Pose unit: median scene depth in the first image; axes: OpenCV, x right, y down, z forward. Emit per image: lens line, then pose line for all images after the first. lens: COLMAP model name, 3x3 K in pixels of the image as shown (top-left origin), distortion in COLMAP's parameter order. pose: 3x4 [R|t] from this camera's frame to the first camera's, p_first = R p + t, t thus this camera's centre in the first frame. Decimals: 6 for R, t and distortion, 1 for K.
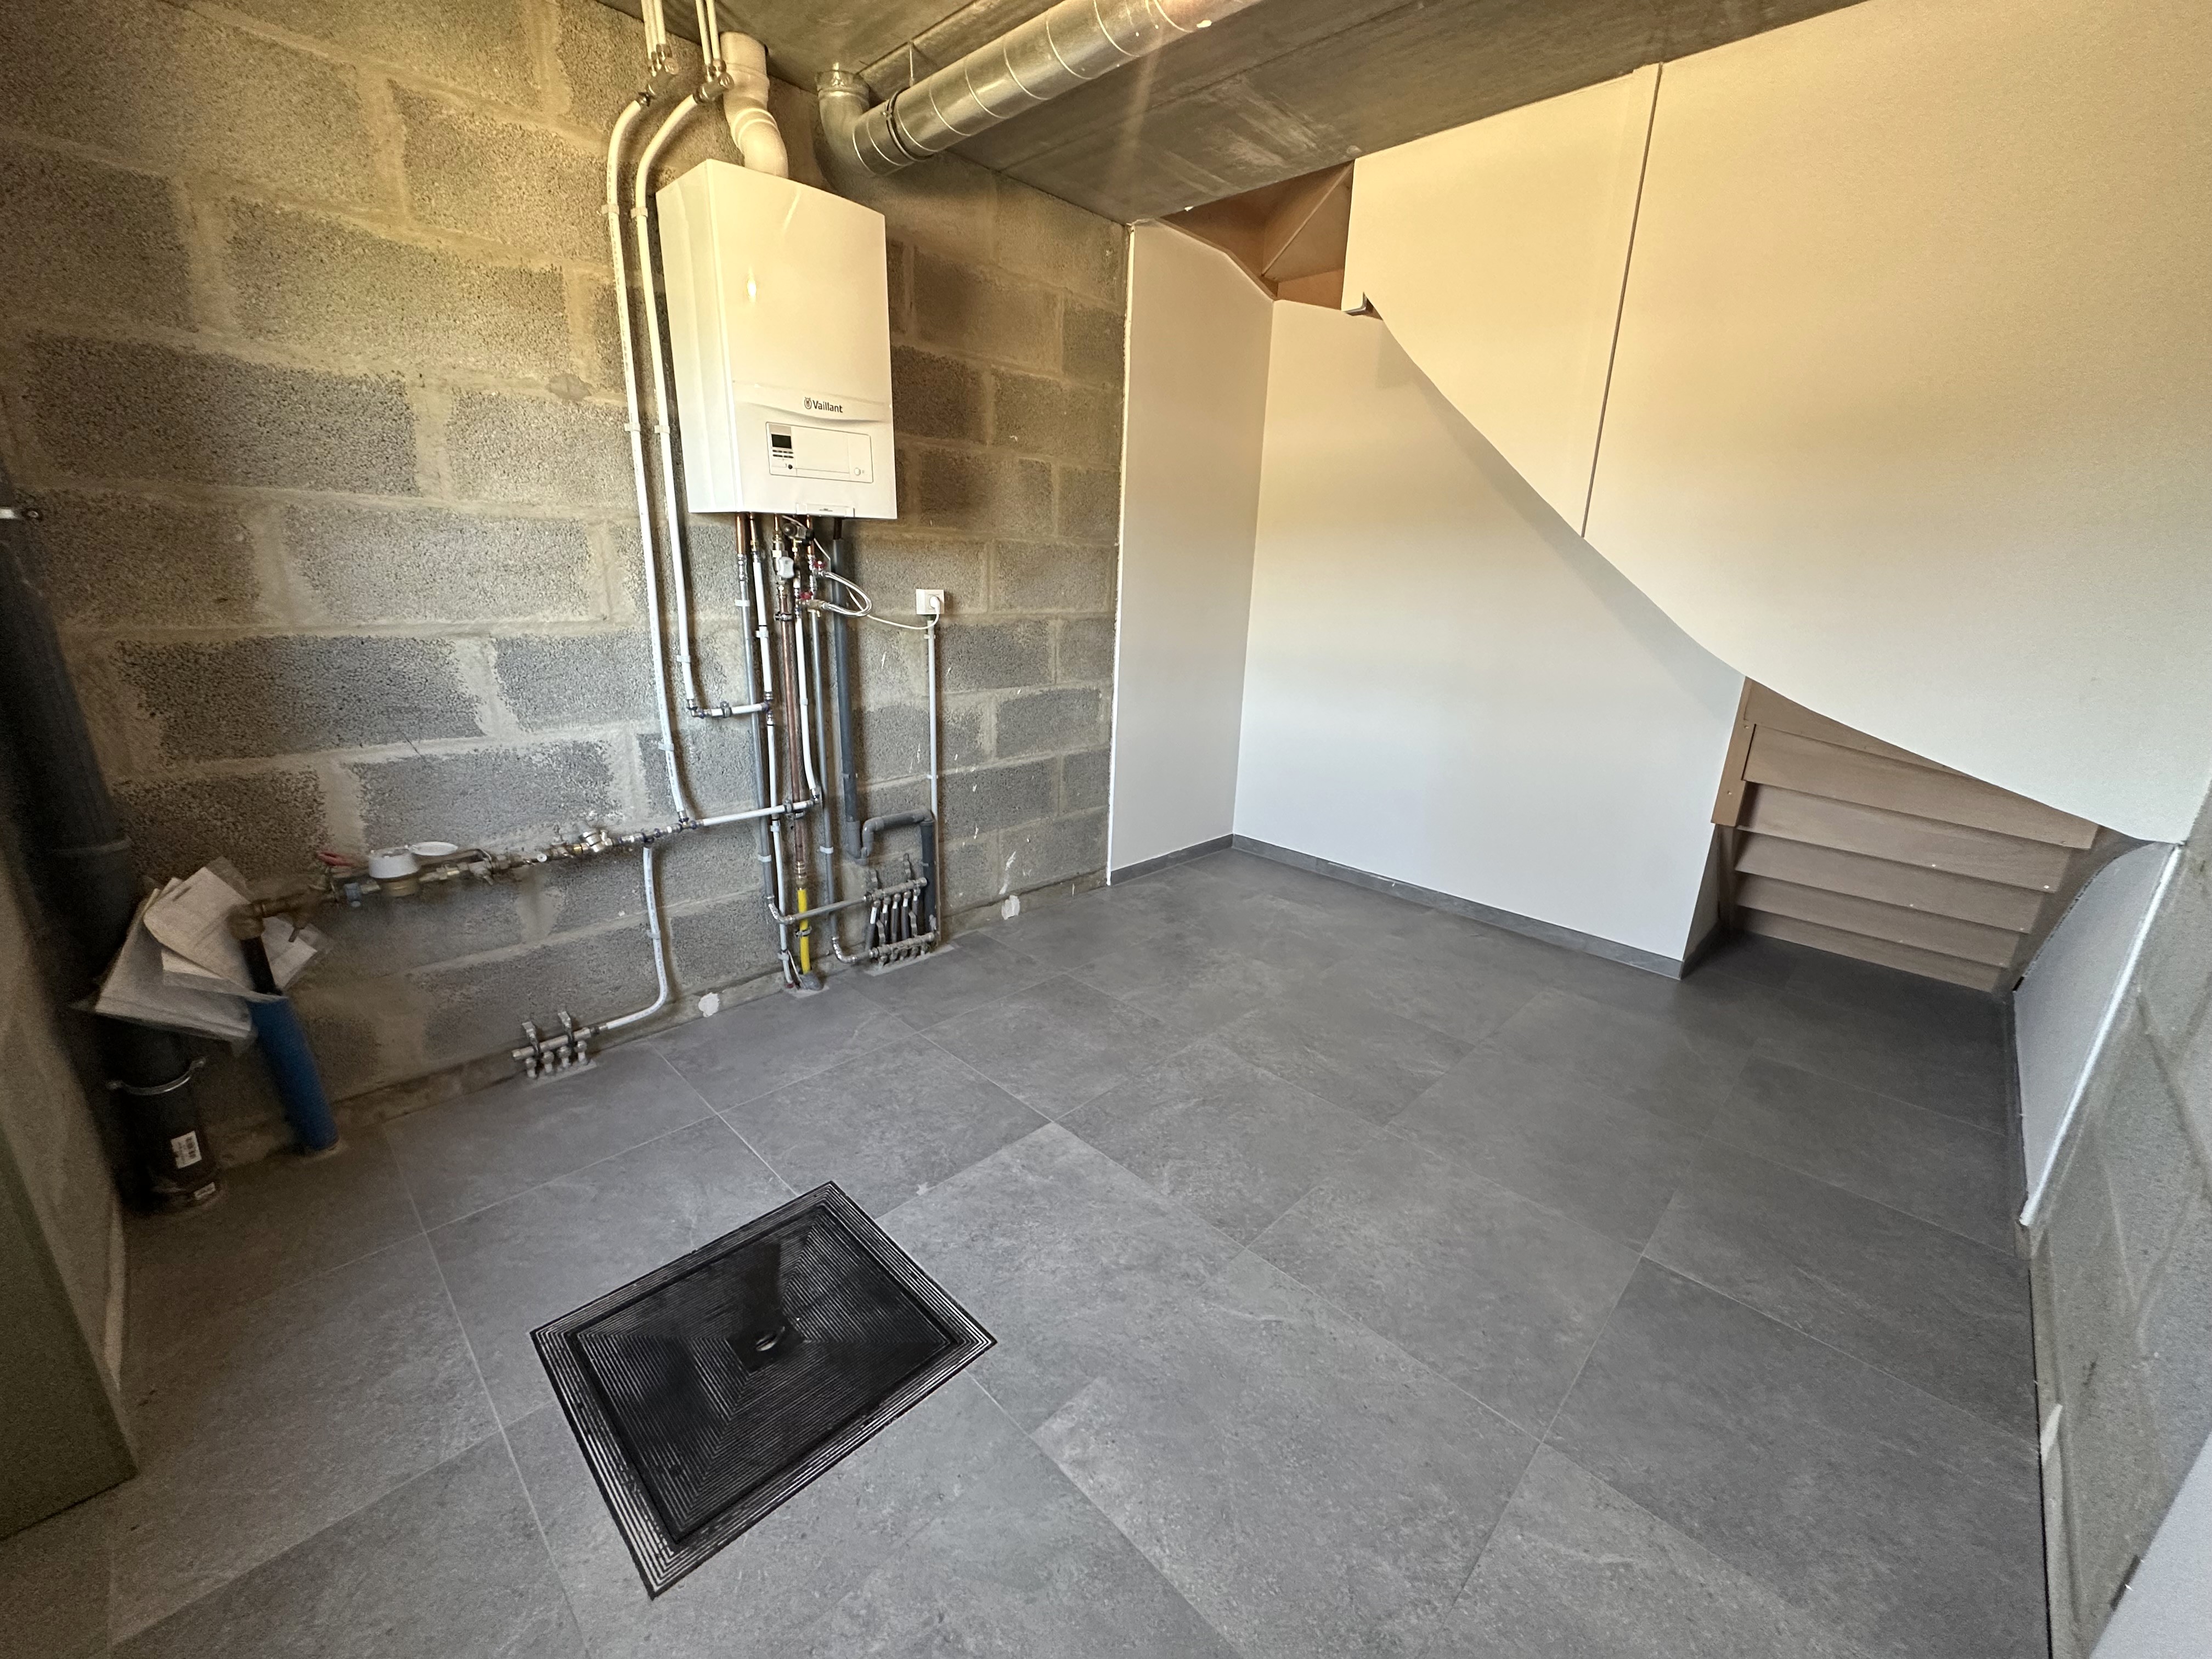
lens RADIAL K [[883.7, 0, 1106.3], [0, 883.7, 834.6], [0, 0, 1]] dist [0.001686, 0.000498]
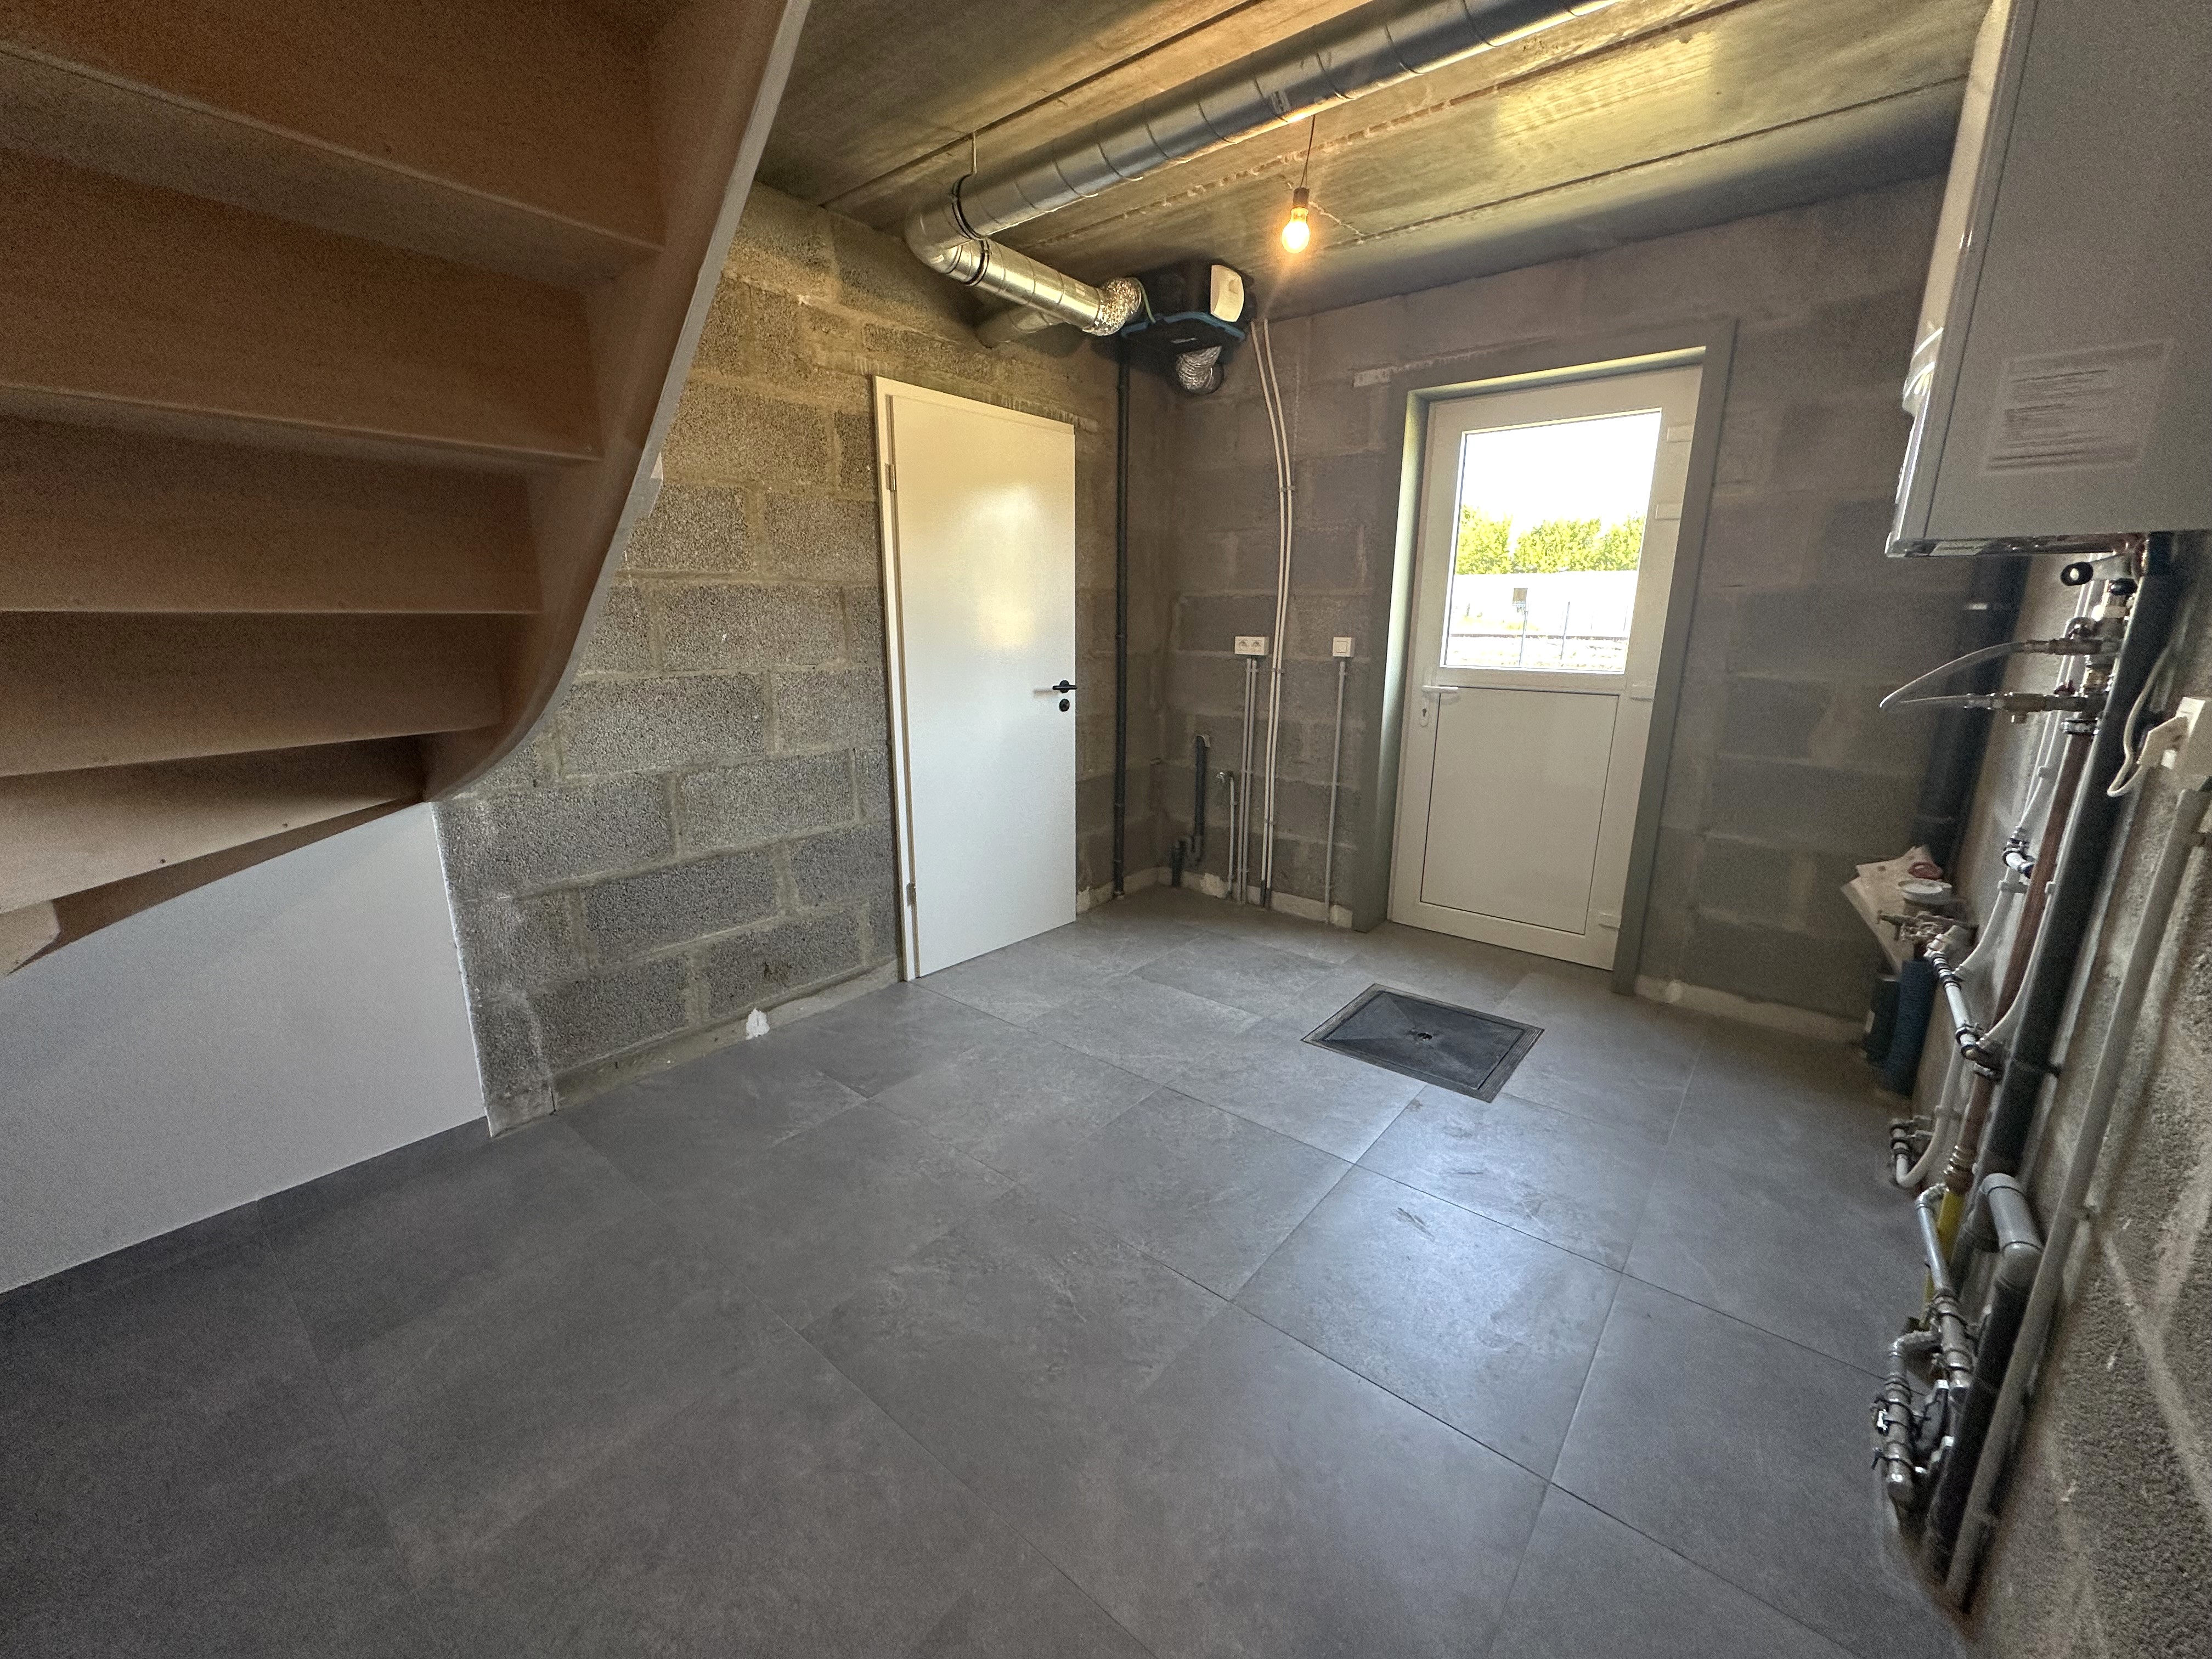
lens RADIAL K [[883.7, 0, 1107.6], [0, 883.7, 833.4], [0, 0, 1]] dist [0.001686, 0.000498]
pose [[-0.995476, -0.019454, -0.092996, 0.419877], [-0.063887, 0.861537, 0.503658, -0.633190], [0.070322, 0.507321, -0.858883, 2.187402]]
